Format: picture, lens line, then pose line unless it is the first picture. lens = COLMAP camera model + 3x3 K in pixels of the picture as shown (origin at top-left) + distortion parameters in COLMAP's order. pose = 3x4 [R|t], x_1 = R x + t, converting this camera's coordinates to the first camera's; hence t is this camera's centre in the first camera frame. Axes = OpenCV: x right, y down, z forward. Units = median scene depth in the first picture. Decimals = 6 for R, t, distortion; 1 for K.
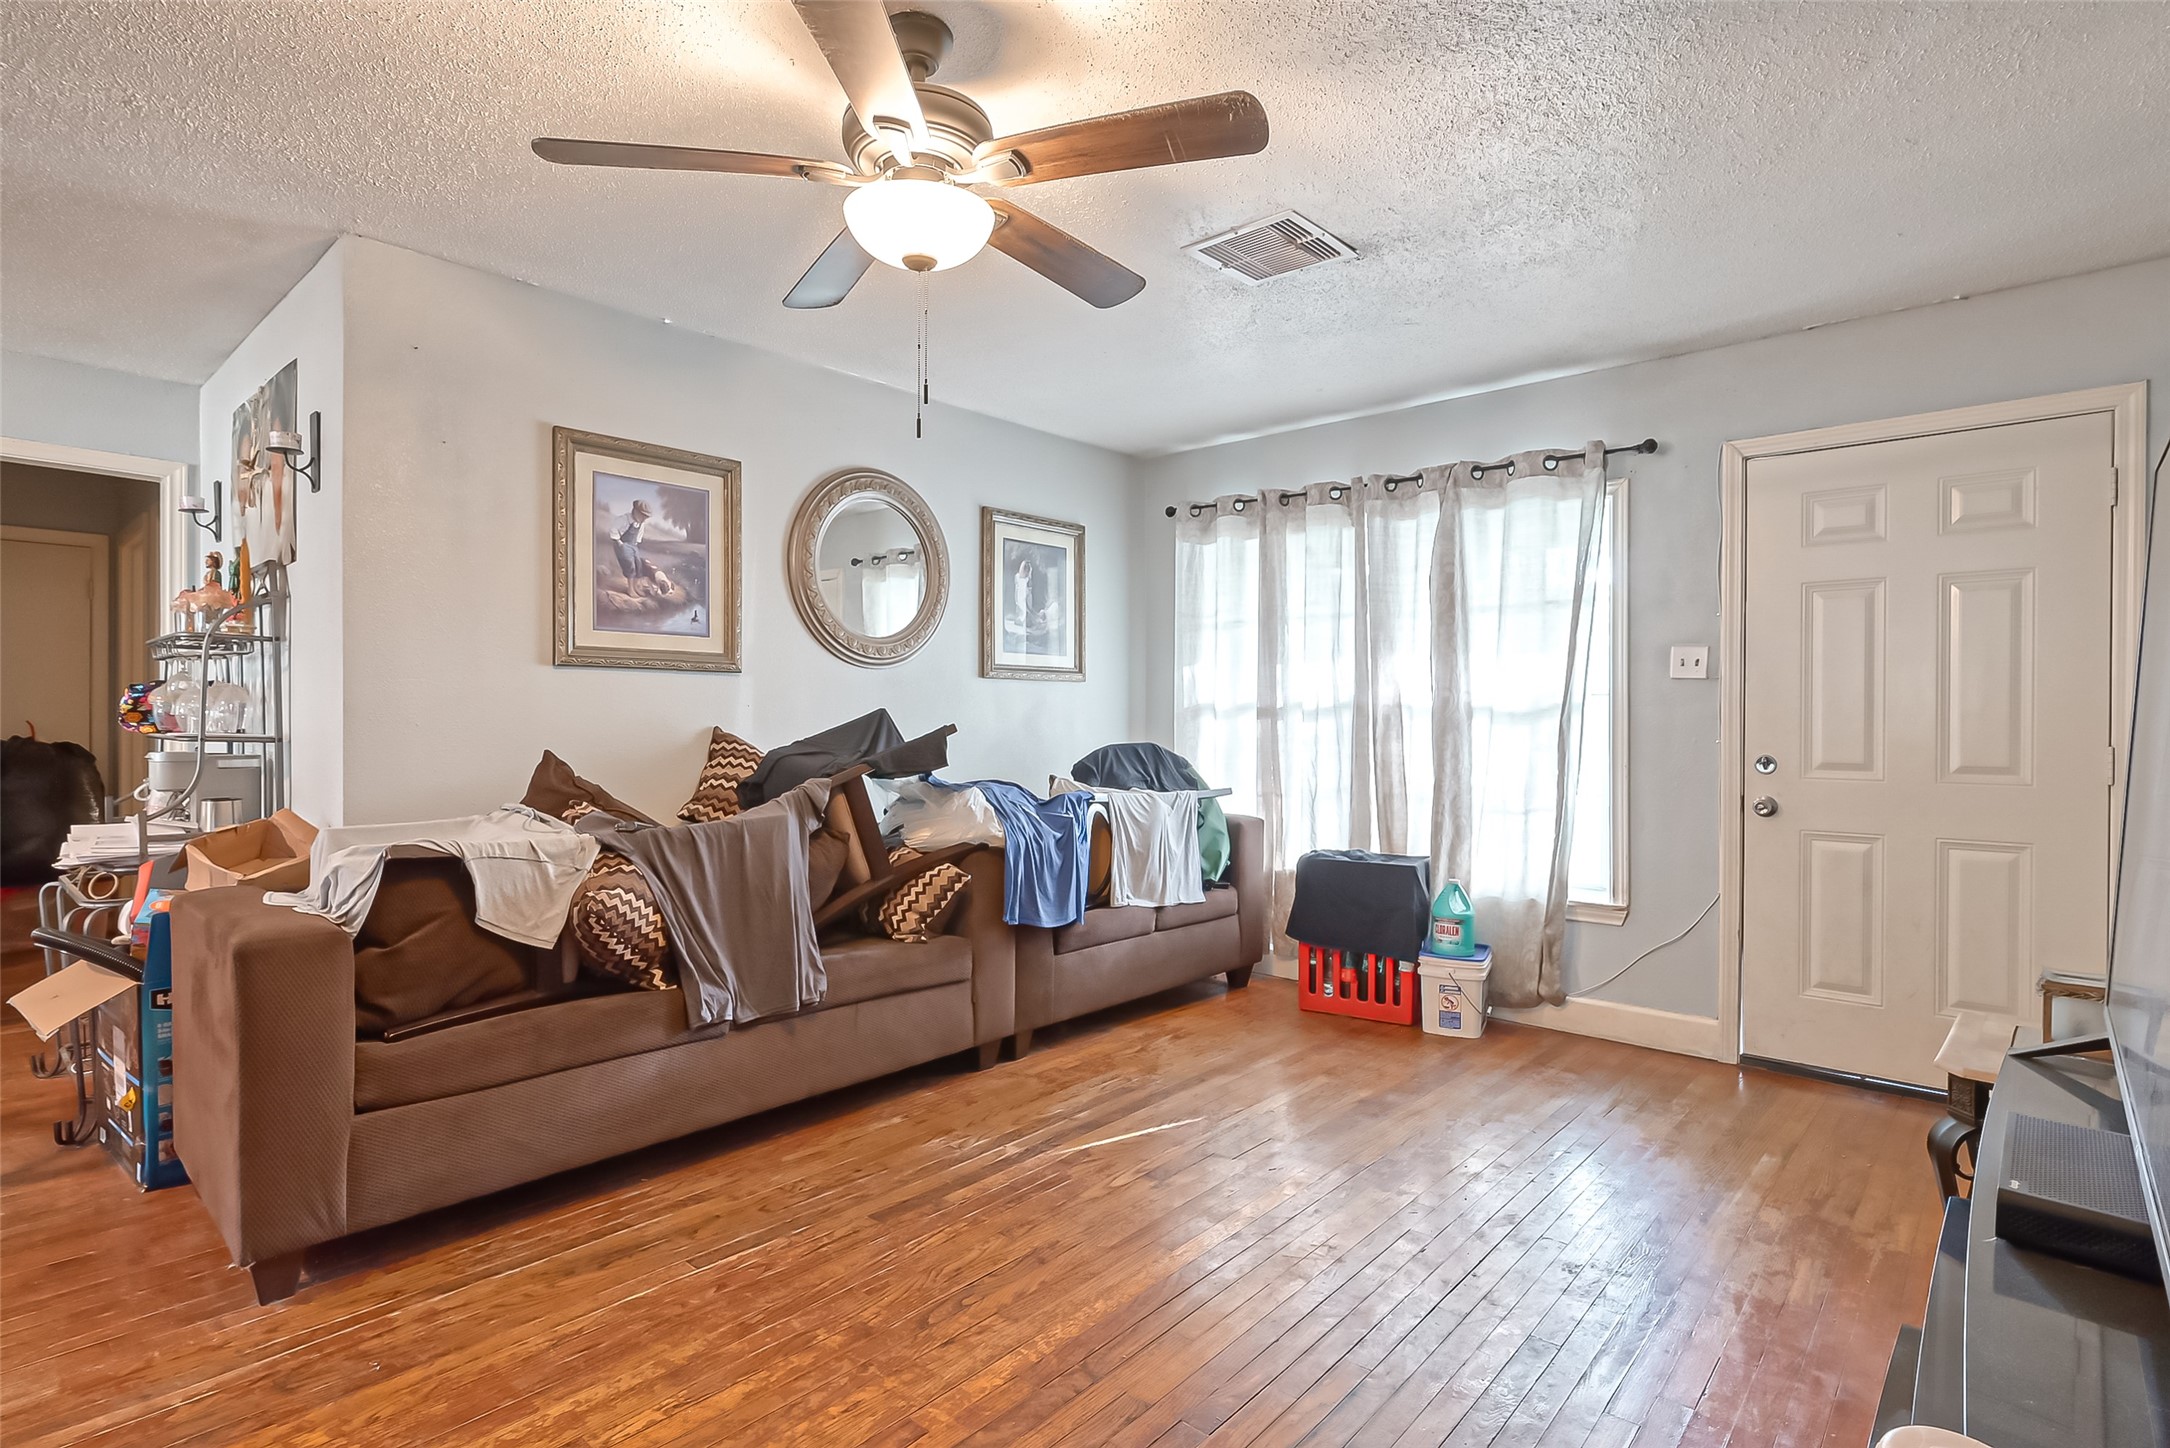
lens RADIAL K [[1104.2, 0, 1115.7], [0, 1104.2, 726.7], [0, 0, 1]] dist [-0.000775, -0.000593]
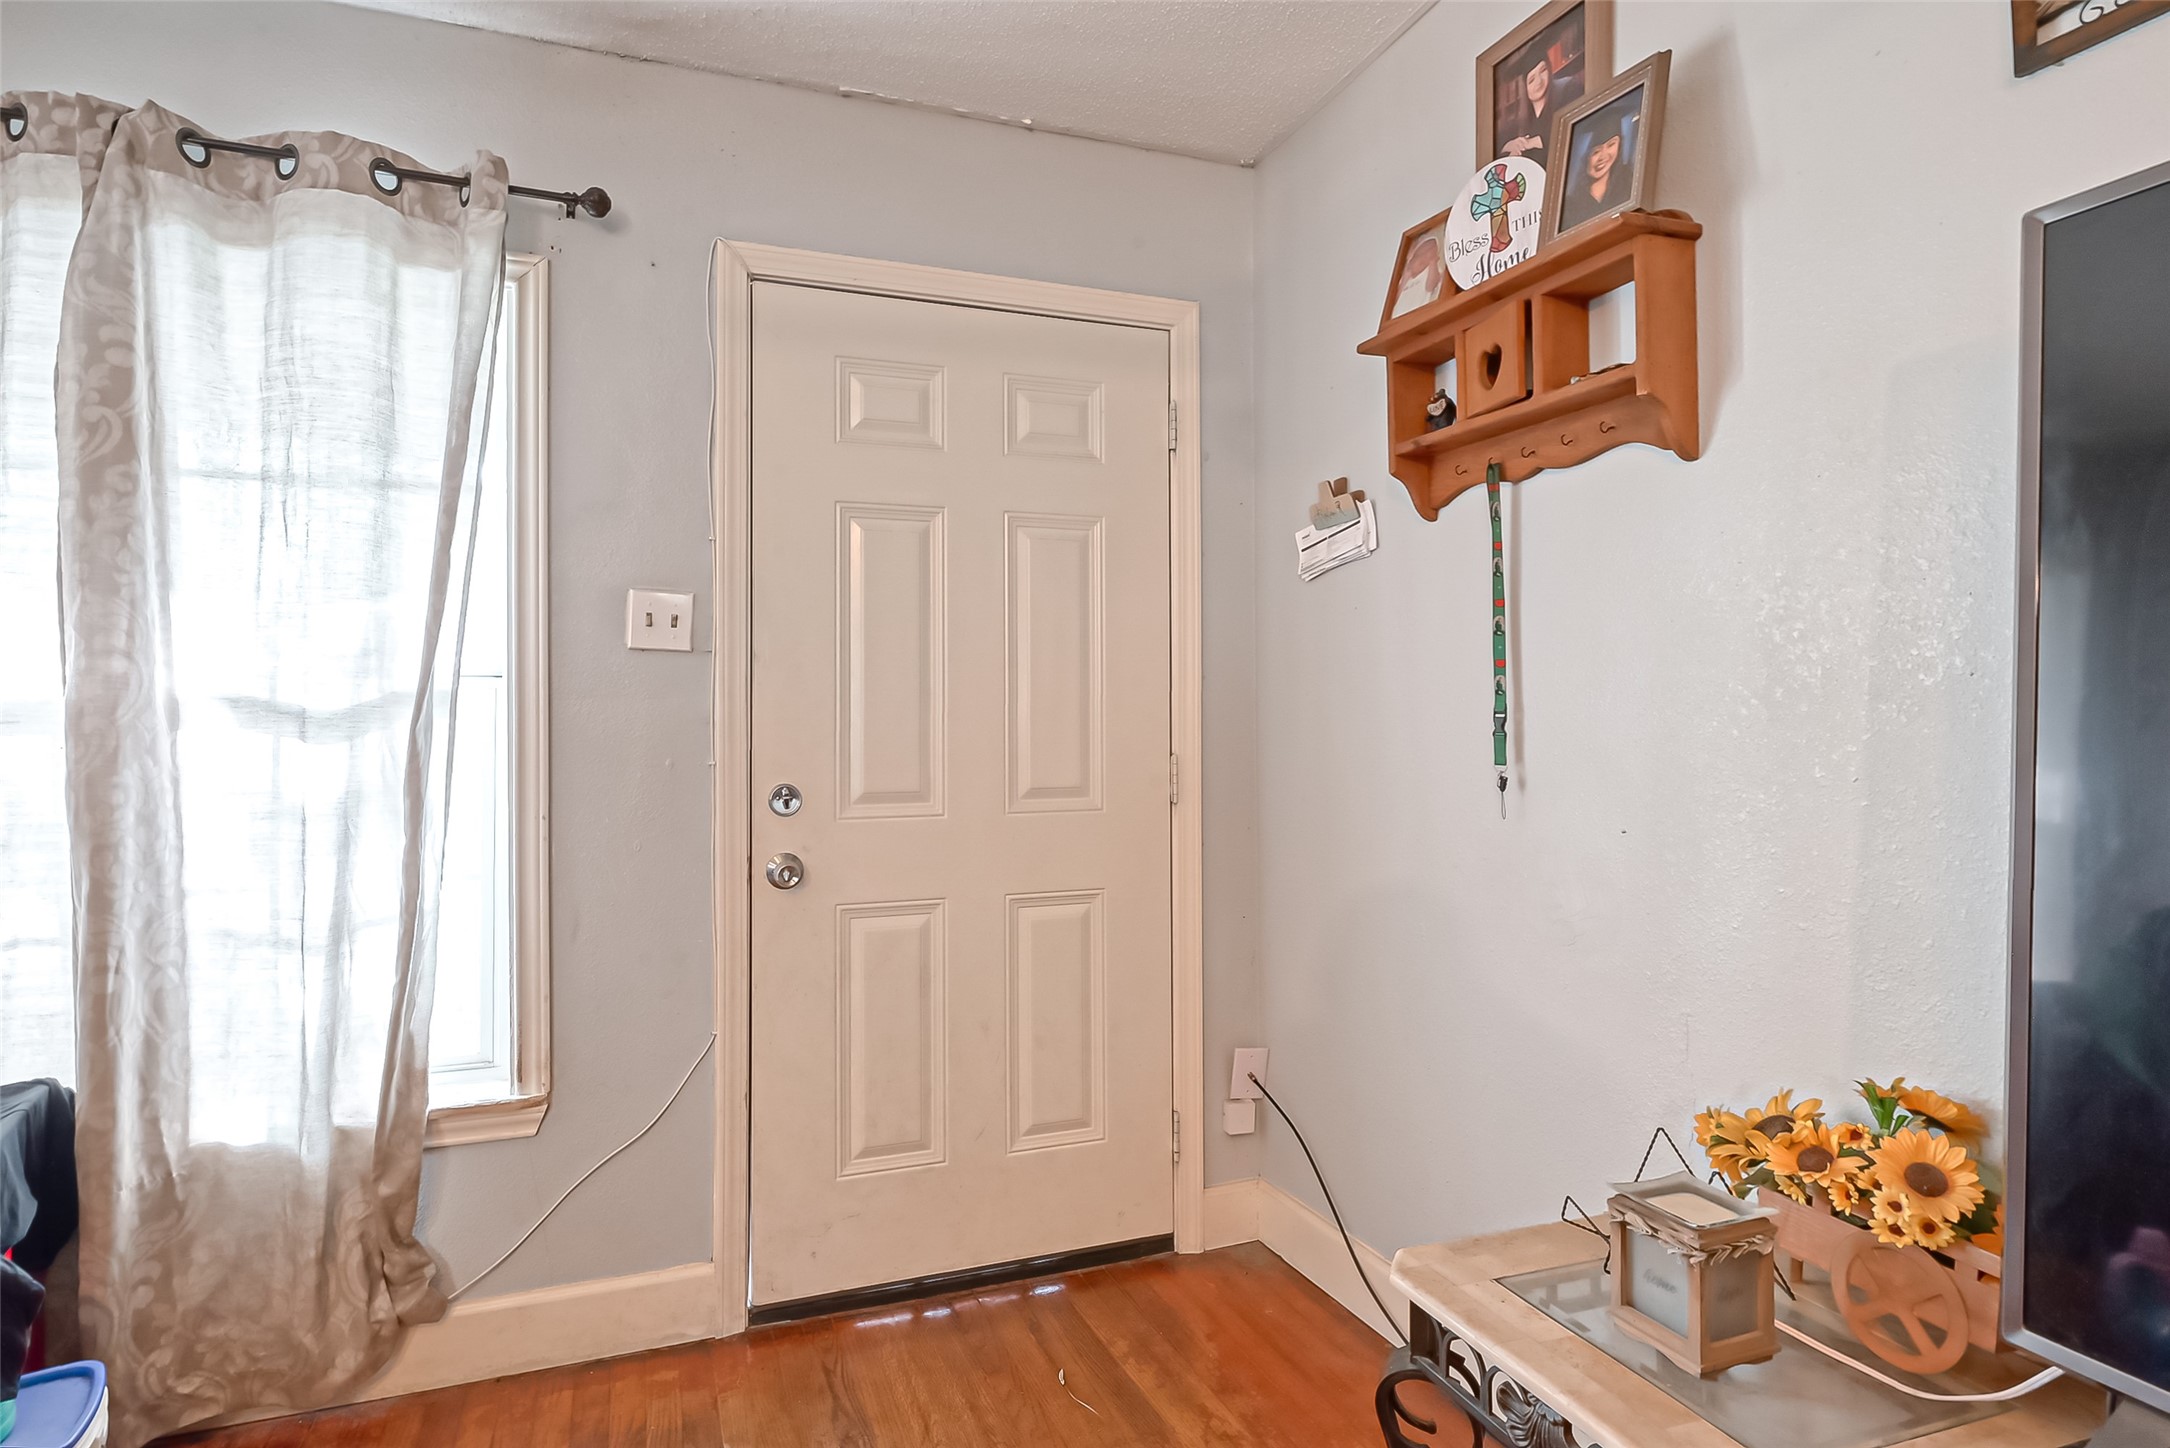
lens RADIAL K [[1083.1, 0, 1005.2], [0, 1083.1, 695.3], [0, 0, 1]] dist [-0.001813, -0.000109]
pose [[0.510673, 0.011097, 0.859703, 0.155535], [0.013382, 0.999693, -0.020854, -0.008295], [-0.859671, 0.022154, 0.510368, 0.620206]]
